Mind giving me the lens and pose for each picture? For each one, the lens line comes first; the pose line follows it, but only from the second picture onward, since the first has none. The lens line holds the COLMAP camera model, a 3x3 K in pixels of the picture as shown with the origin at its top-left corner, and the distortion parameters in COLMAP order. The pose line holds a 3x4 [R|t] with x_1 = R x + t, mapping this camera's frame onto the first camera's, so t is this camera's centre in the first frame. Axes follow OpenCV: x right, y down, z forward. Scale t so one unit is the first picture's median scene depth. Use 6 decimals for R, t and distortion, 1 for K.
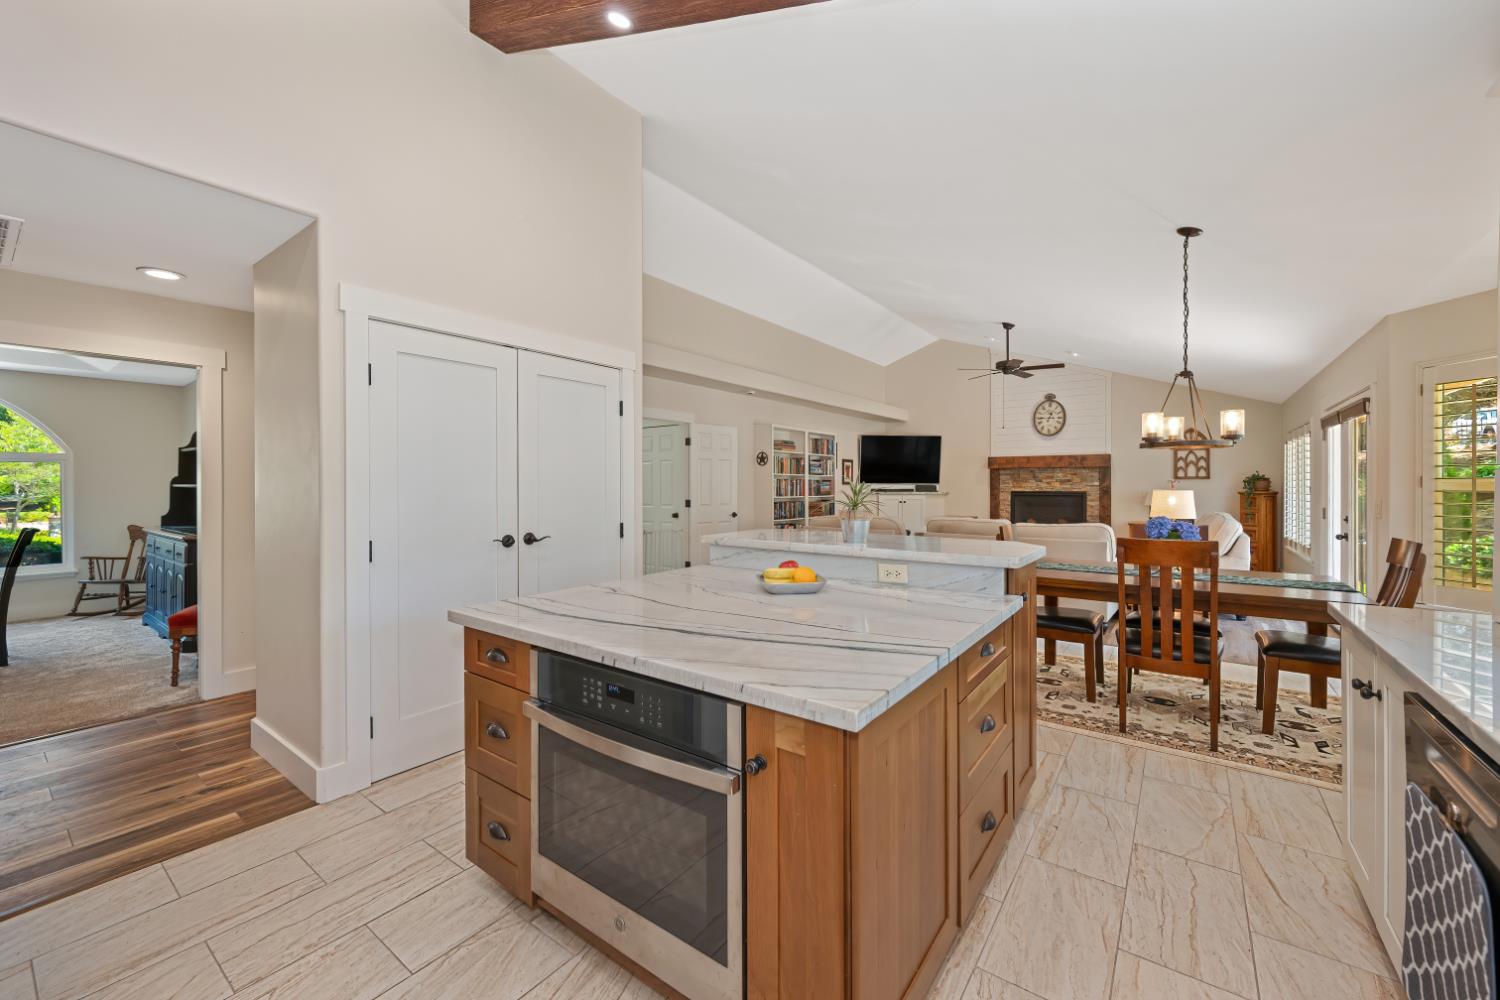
lens RADIAL K [[593.4, 0, 750.2], [0, 593.4, 489.0], [0, 0, 1]] dist [0.000300, -0.000036]
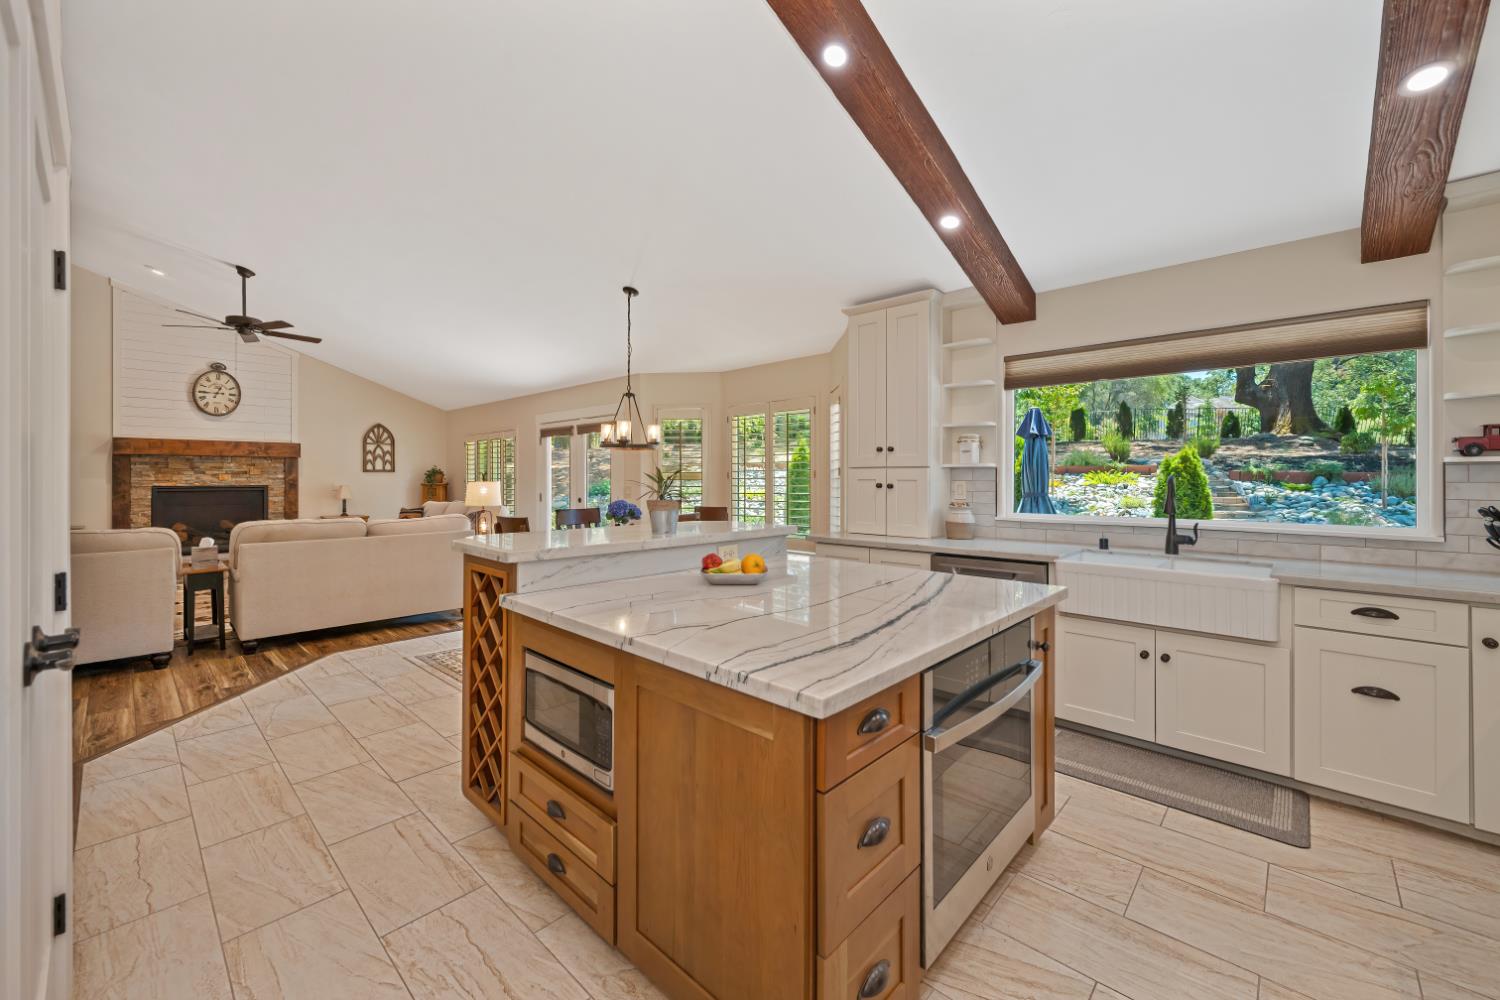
lens RADIAL K [[597.2, 0, 750.2], [0, 597.2, 475.6], [0, 0, 1]] dist [-0.002259, -0.000070]
pose [[0.118962, 0.002861, 0.992895, -0.210513], [0.008777, 0.999954, -0.003933, -0.000352], [-0.992860, 0.009183, 0.118932, 0.205693]]
